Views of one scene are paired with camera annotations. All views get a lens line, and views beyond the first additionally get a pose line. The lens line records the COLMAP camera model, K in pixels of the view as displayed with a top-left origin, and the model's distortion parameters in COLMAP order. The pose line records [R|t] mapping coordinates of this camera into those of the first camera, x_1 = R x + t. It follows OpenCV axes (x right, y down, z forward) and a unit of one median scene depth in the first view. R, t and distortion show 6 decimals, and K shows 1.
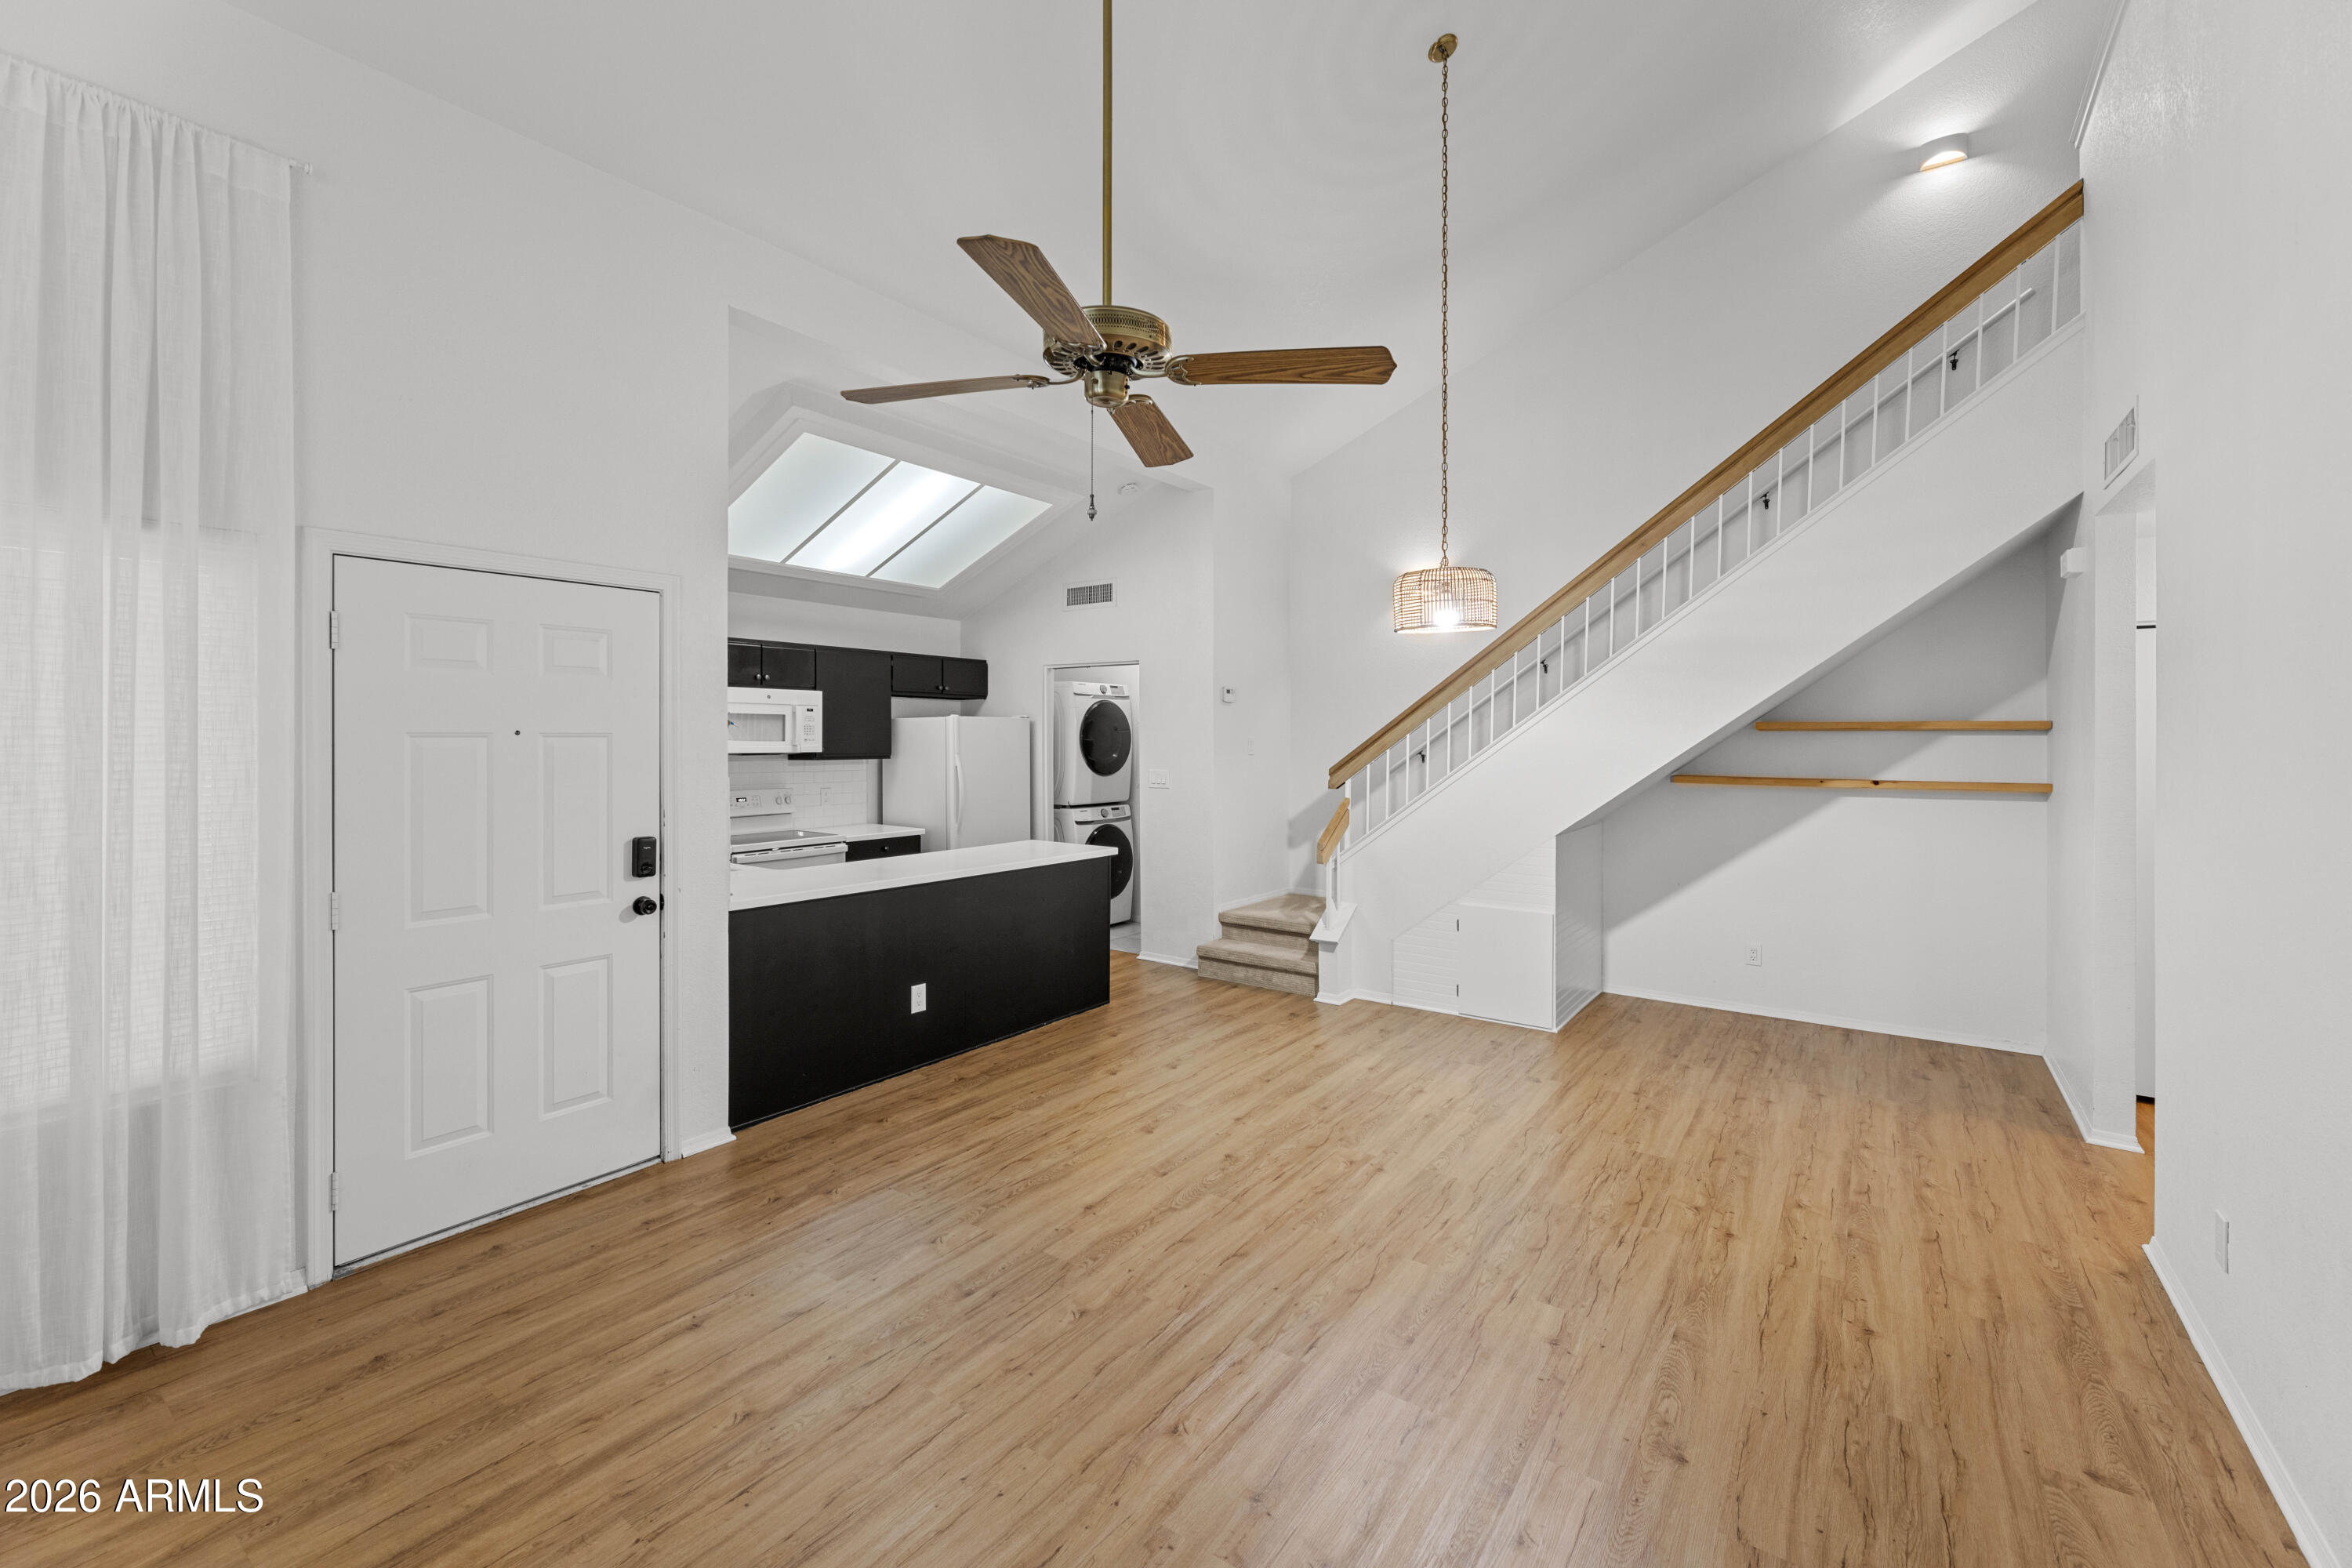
lens RADIAL K [[988.1, 0, 1207.0], [0, 988.1, 740.0], [0, 0, 1]] dist [-0.000770, -0.000370]
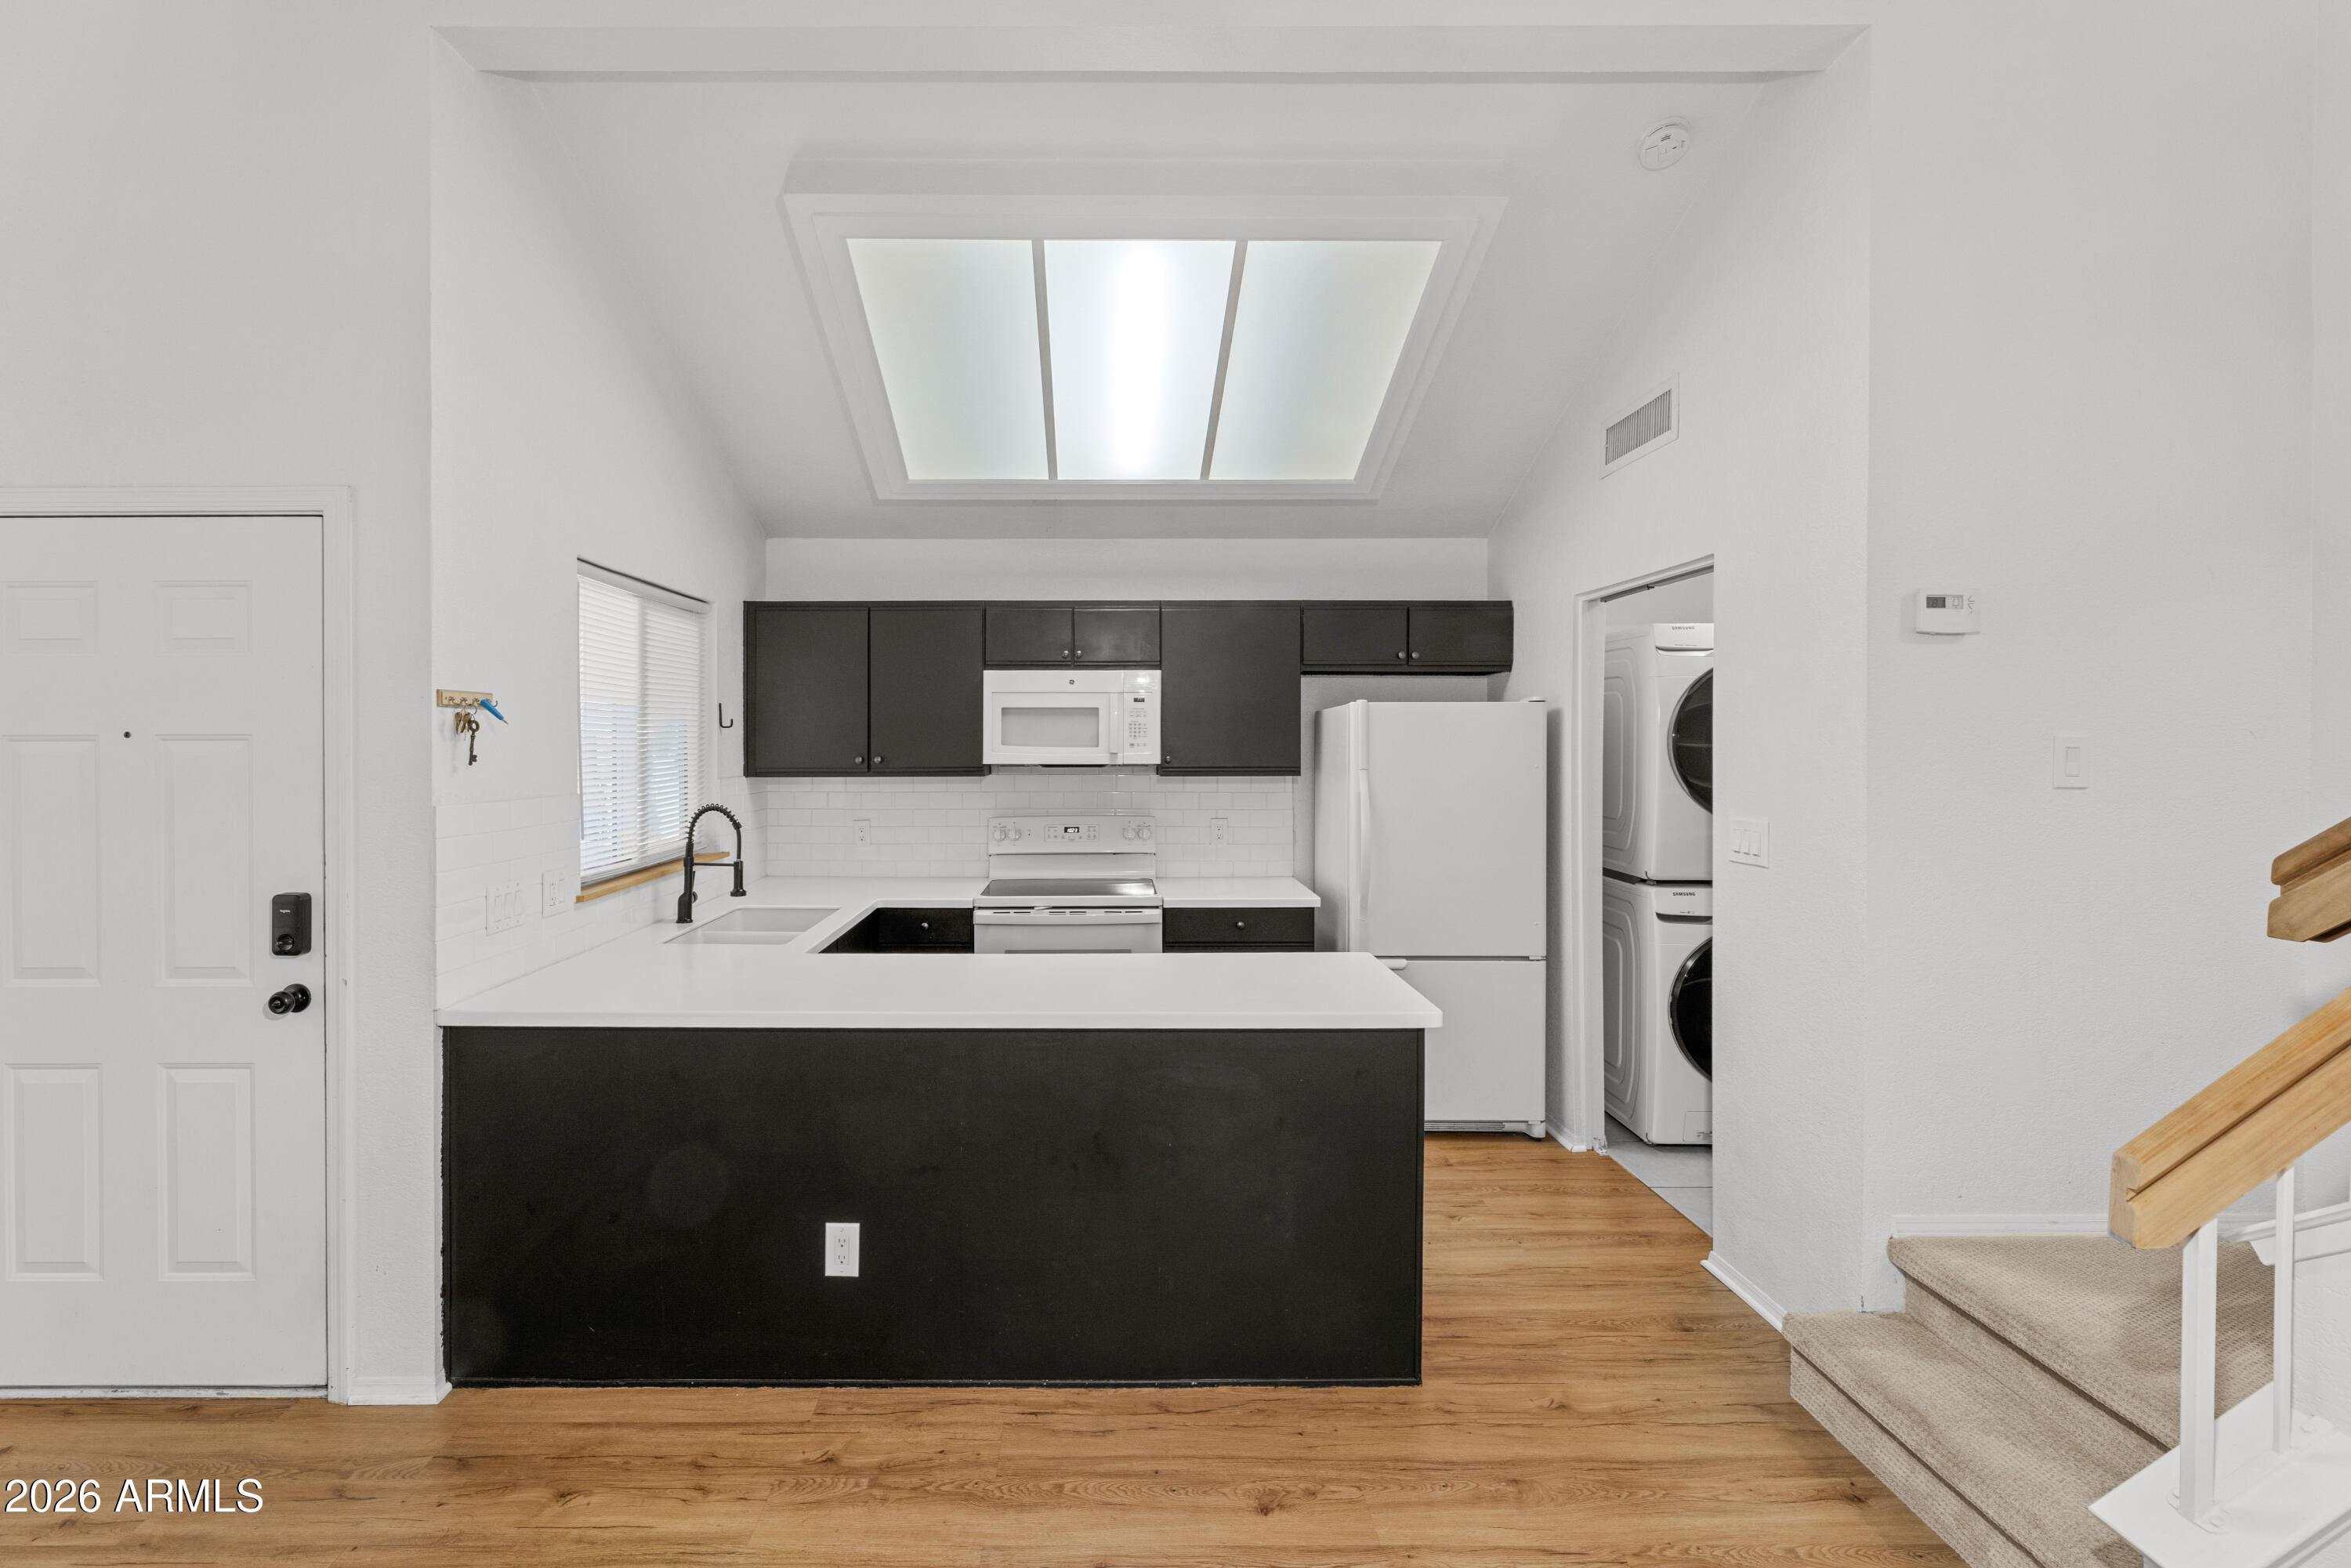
lens RADIAL K [[1063.1, 0, 1112.8], [0, 1063.1, 752.5], [0, 0, 1]] dist [-0.000823, -0.000224]
pose [[0.560810, 0.003652, -0.827937, 0.252255], [0.000402, 0.999989, 0.004683, 0.001523], [0.827945, -0.002959, 0.560802, 0.843953]]
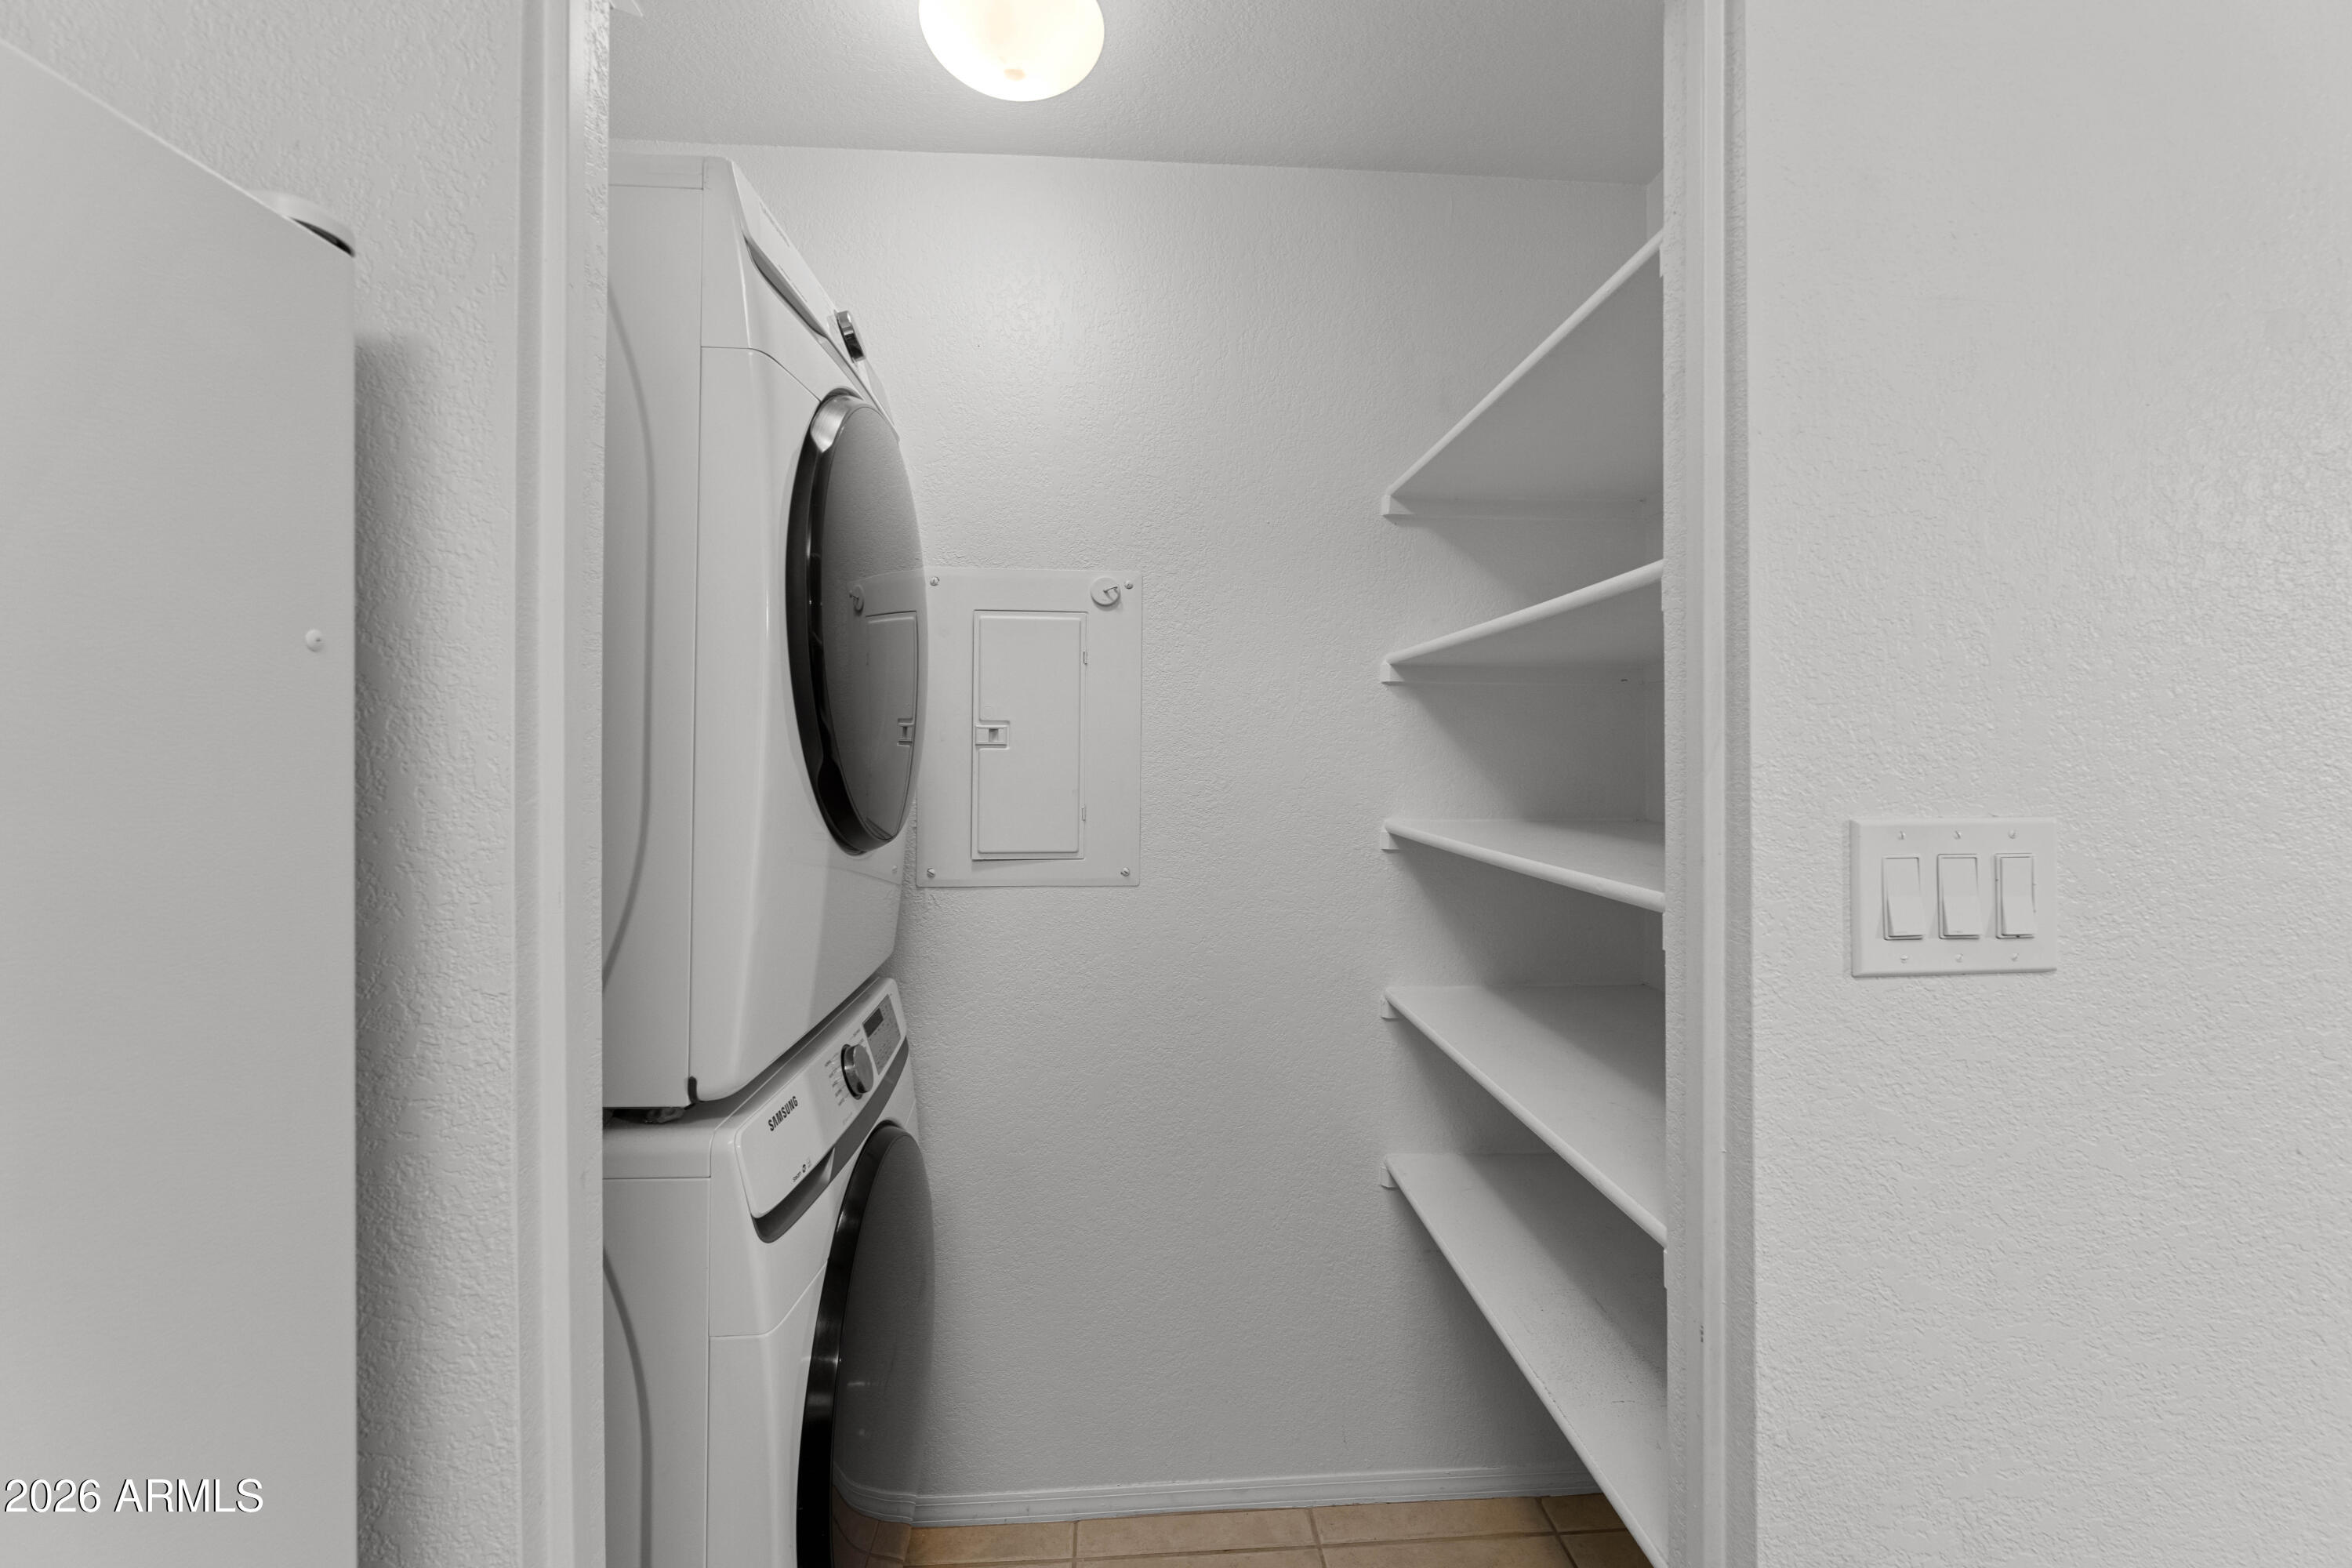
lens RADIAL K [[1001.0, 0, 1176.9], [0, 1001.0, 741.8], [0, 0, 1]] dist [0.000753, 0.000145]
pose [[0.790221, 0.005223, 0.612800, -0.295820], [-0.000370, 0.999968, -0.008046, 0.034553], [-0.612822, 0.006132, 0.790197, 1.486728]]
